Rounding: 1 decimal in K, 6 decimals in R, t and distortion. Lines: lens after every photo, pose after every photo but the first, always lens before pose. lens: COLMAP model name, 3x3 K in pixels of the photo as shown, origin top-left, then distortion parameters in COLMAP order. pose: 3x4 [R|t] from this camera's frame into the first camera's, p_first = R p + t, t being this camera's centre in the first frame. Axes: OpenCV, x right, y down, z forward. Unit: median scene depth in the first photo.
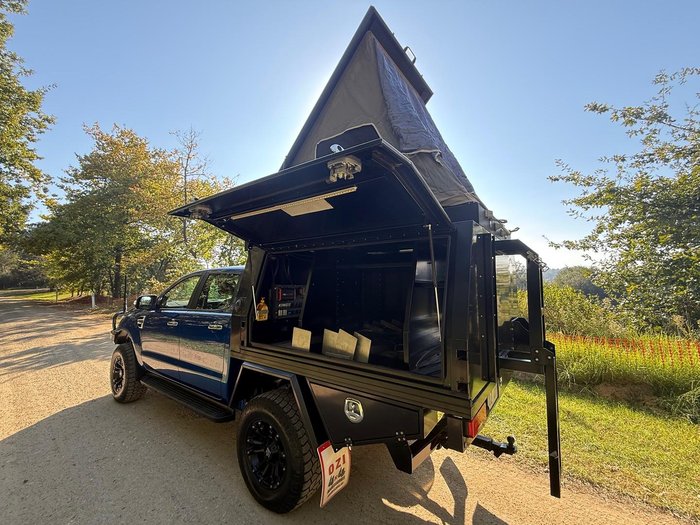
lens RADIAL K [[285.7, 0, 348.9], [0, 285.7, 262.3], [0, 0, 1]] dist [-0.003196, -0.000150]
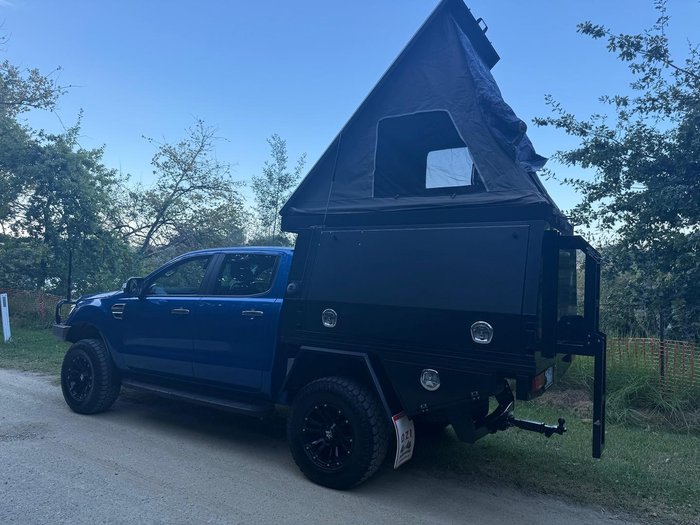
lens RADIAL K [[483.1, 0, 352.1], [0, 483.1, 262.5], [0, 0, 1]] dist [0.039109, -0.003579]
pose [[0.994912, 0.041537, 0.091792, -0.379718], [-0.045181, 0.998257, 0.037981, -0.006063], [-0.090054, -0.041934, 0.995054, -0.675949]]
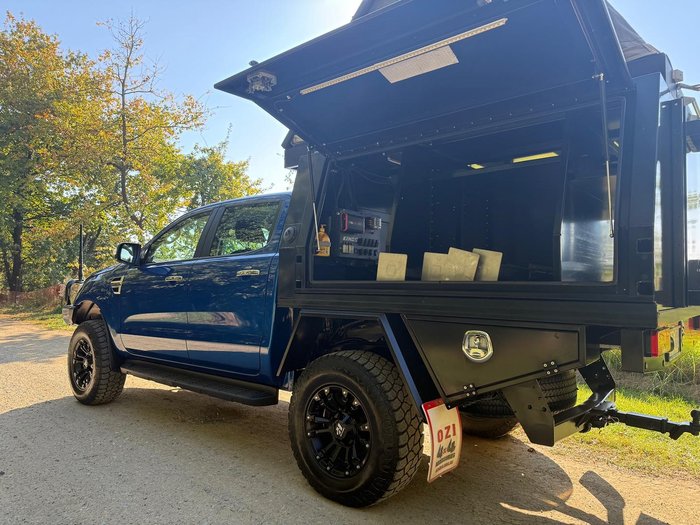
lens RADIAL K [[482.8, 0, 350.1], [0, 482.8, 268.0], [0, 0, 1]] dist [0.052952, -0.064533]
pose [[0.997787, 0.006228, -0.066197, -0.177506], [-0.003400, 0.999080, 0.042749, 0.204276], [0.066403, -0.042430, 0.996890, -0.198728]]
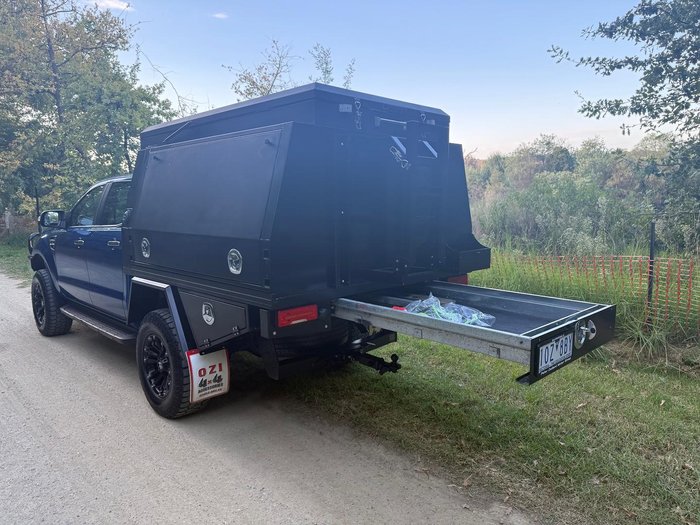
lens RADIAL K [[483.1, 0, 352.1], [0, 483.1, 262.5], [0, 0, 1]] dist [0.039109, -0.003579]
pose [[0.987745, 0.007534, -0.155897, 0.624107], [0.024995, 0.978308, 0.205644, -0.009416], [0.154065, -0.207021, 0.966130, -0.446091]]
